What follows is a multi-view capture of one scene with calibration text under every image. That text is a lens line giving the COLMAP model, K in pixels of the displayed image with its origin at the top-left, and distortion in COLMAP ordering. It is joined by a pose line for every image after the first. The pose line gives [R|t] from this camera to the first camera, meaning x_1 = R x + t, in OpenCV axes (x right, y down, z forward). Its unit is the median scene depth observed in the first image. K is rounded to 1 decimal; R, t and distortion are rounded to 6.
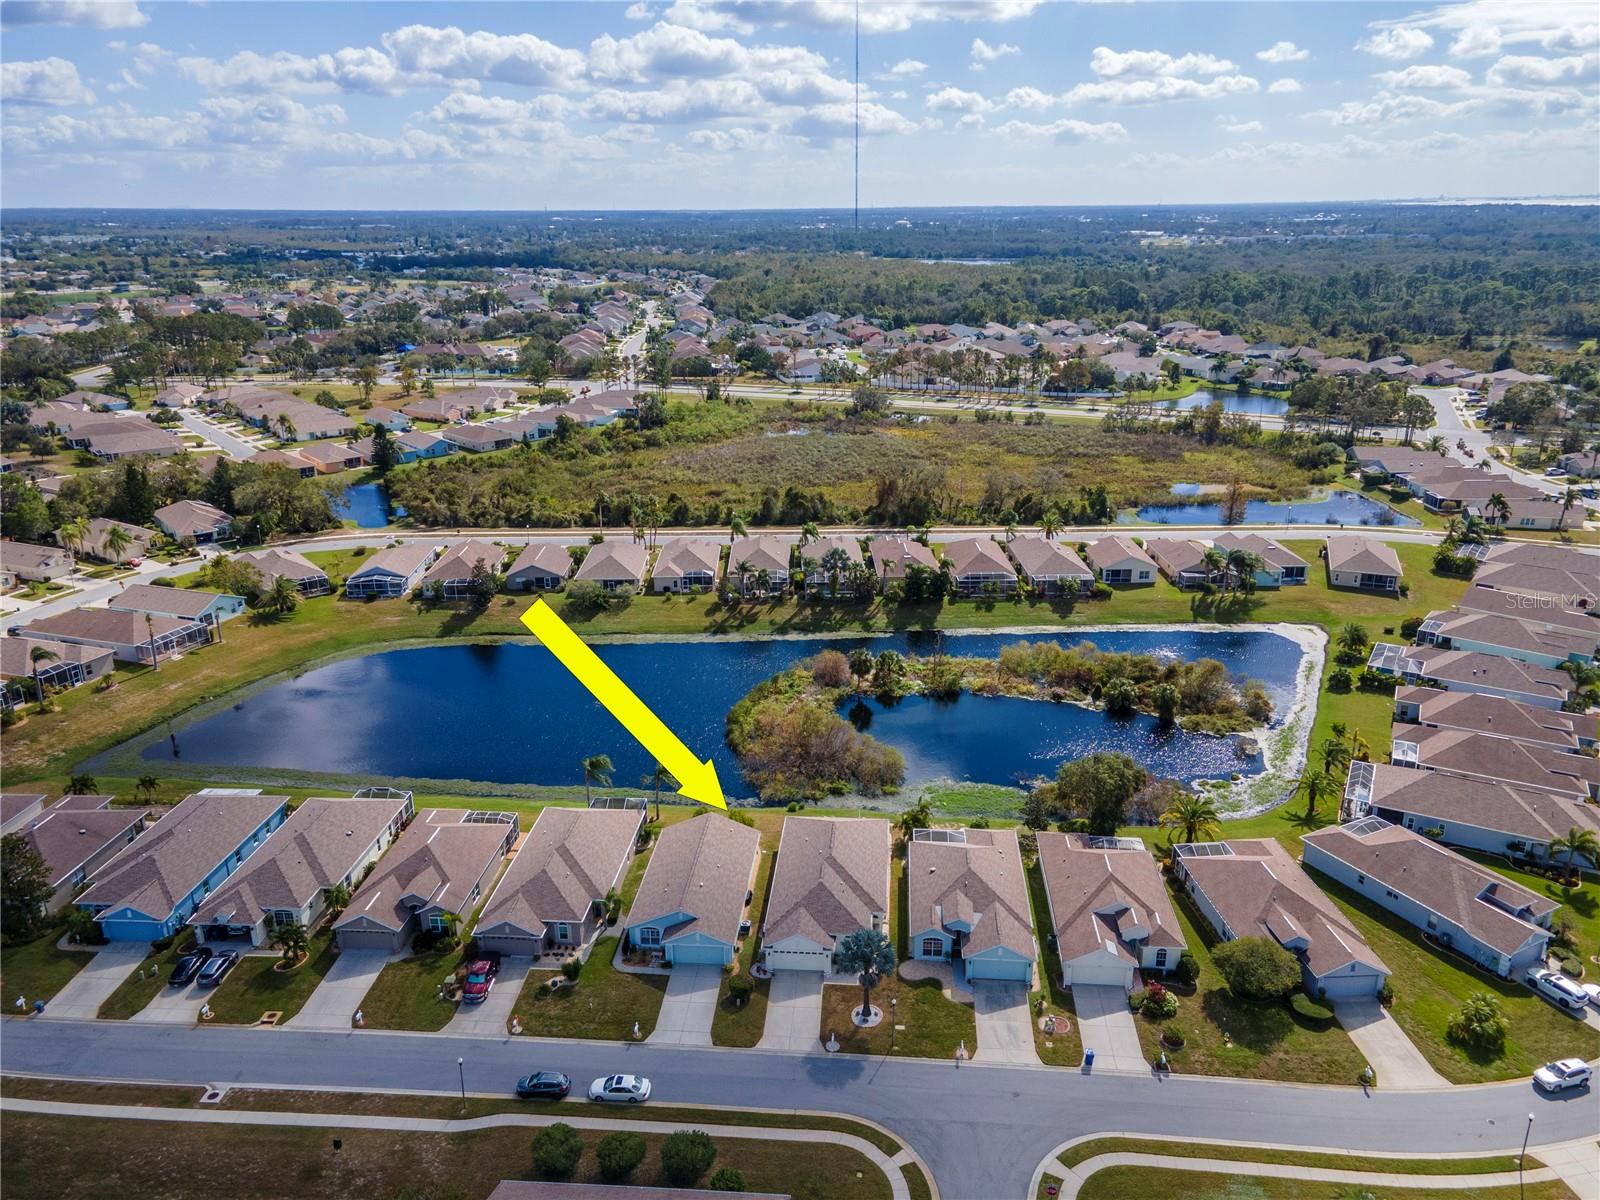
lens RADIAL K [[1183.3, 0, 800.0], [0, 1183.3, 600.0], [0, 0, 1]] dist [0.023558, 0.044976]
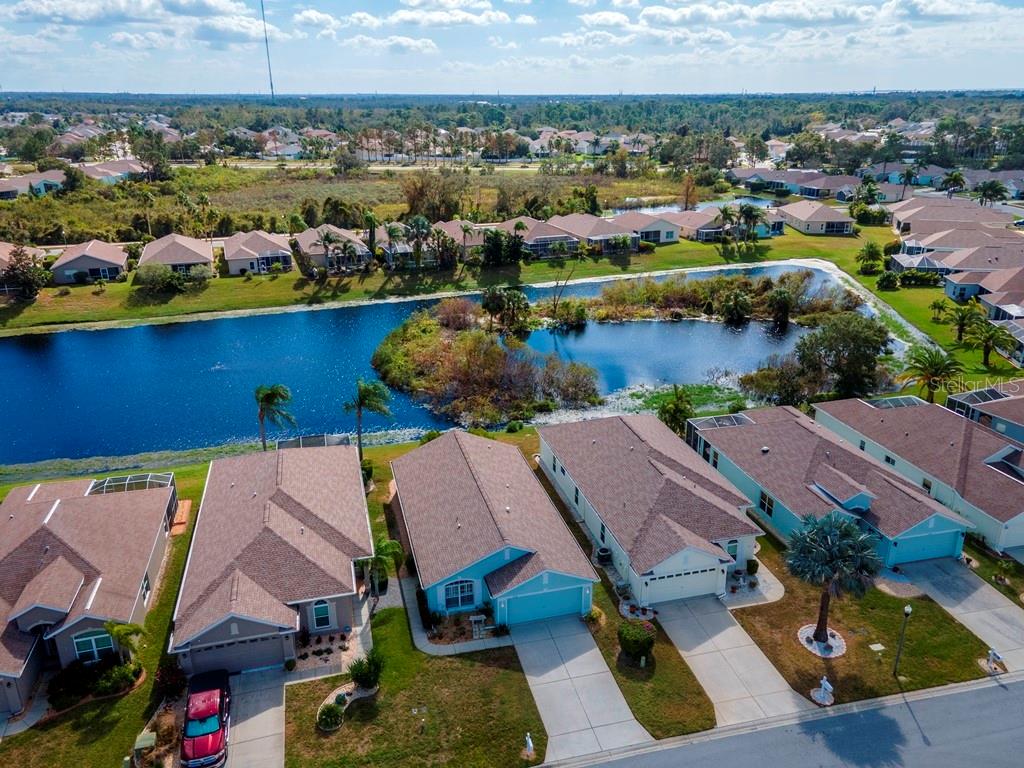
lens RADIAL K [[785.7, 0, 512.0], [0, 785.7, 384.0], [0, 0, 1]] dist [0.038108, 0.006459]
pose [[0.940657, -0.108086, 0.321685, -0.131971], [0.103604, 0.994133, 0.031075, 0.091034], [-0.323157, 0.004097, 0.946337, 0.334607]]
